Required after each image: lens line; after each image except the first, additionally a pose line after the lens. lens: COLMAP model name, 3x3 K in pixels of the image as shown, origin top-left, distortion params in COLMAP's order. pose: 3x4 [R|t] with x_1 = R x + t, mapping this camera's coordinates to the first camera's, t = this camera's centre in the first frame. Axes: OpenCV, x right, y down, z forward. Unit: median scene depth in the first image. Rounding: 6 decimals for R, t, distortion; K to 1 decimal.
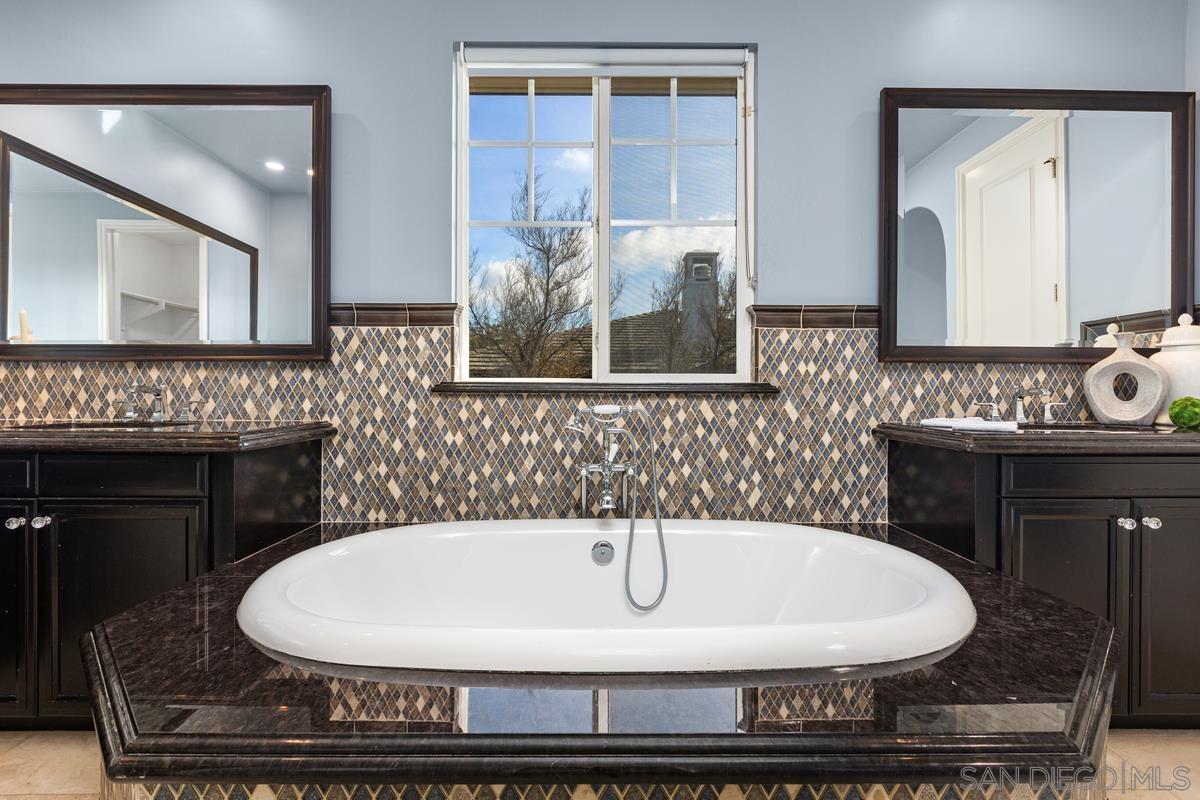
lens RADIAL K [[624.5, 0, 598.6], [0, 624.5, 388.7], [0, 0, 1]] dist [-0.002363, -0.000462]
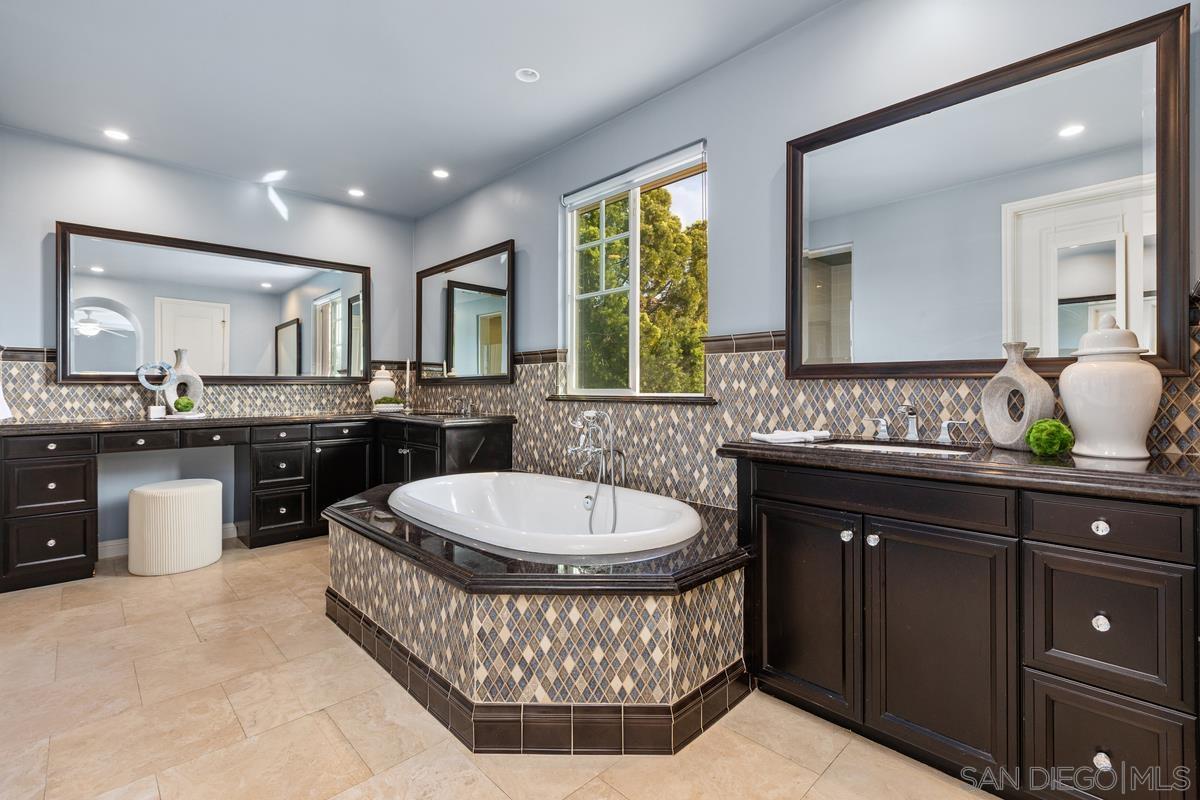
lens RADIAL K [[535.3, 0, 603.3], [0, 535.3, 391.4], [0, 0, 1]] dist [0.003887, 0.000554]
pose [[0.697146, 0.000442, -0.716929, 0.905647], [-0.011652, 0.999875, -0.010714, -0.005773], [0.716835, 0.015823, 0.697064, 0.068575]]
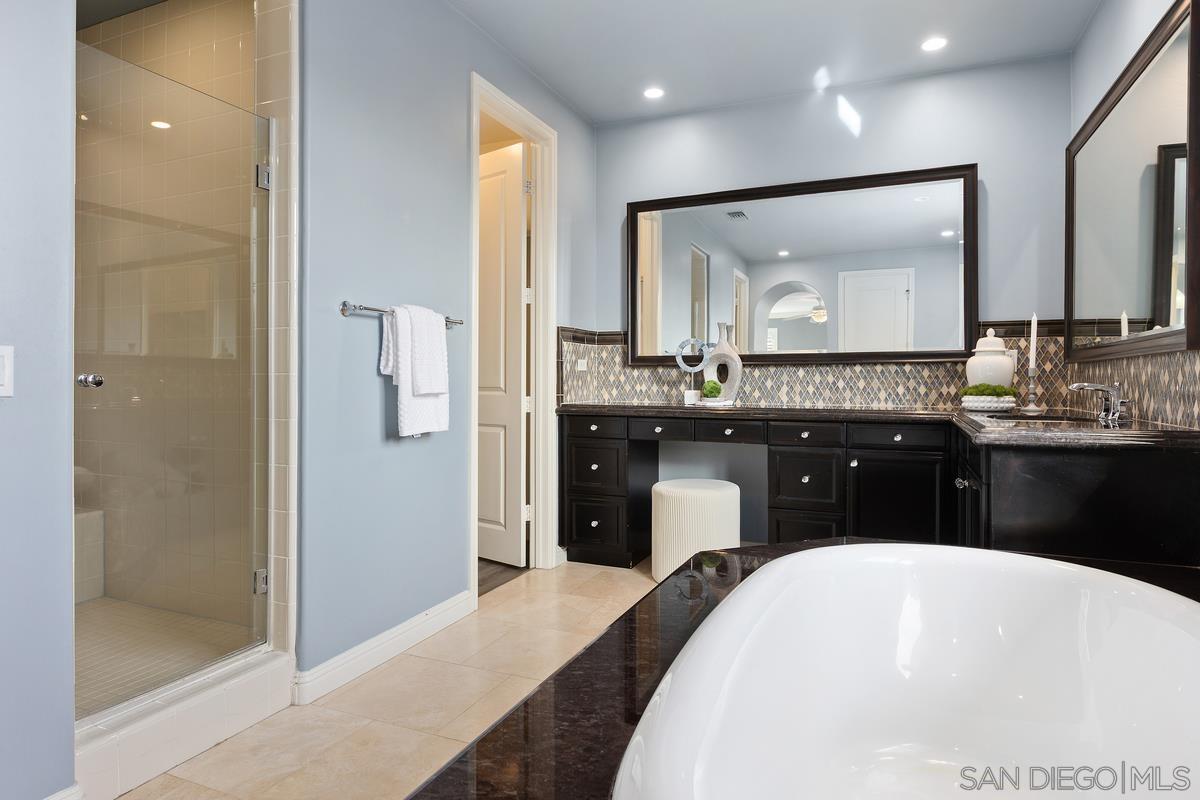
lens RADIAL K [[681.4, 0, 602.9], [0, 681.4, 385.7], [0, 0, 1]] dist [-0.005985, 0.000047]
pose [[-0.393092, 0.004869, -0.919486, 0.564980], [-0.021832, 0.999655, 0.014627, 0.002320], [0.919240, 0.025824, -0.392850, 0.663890]]
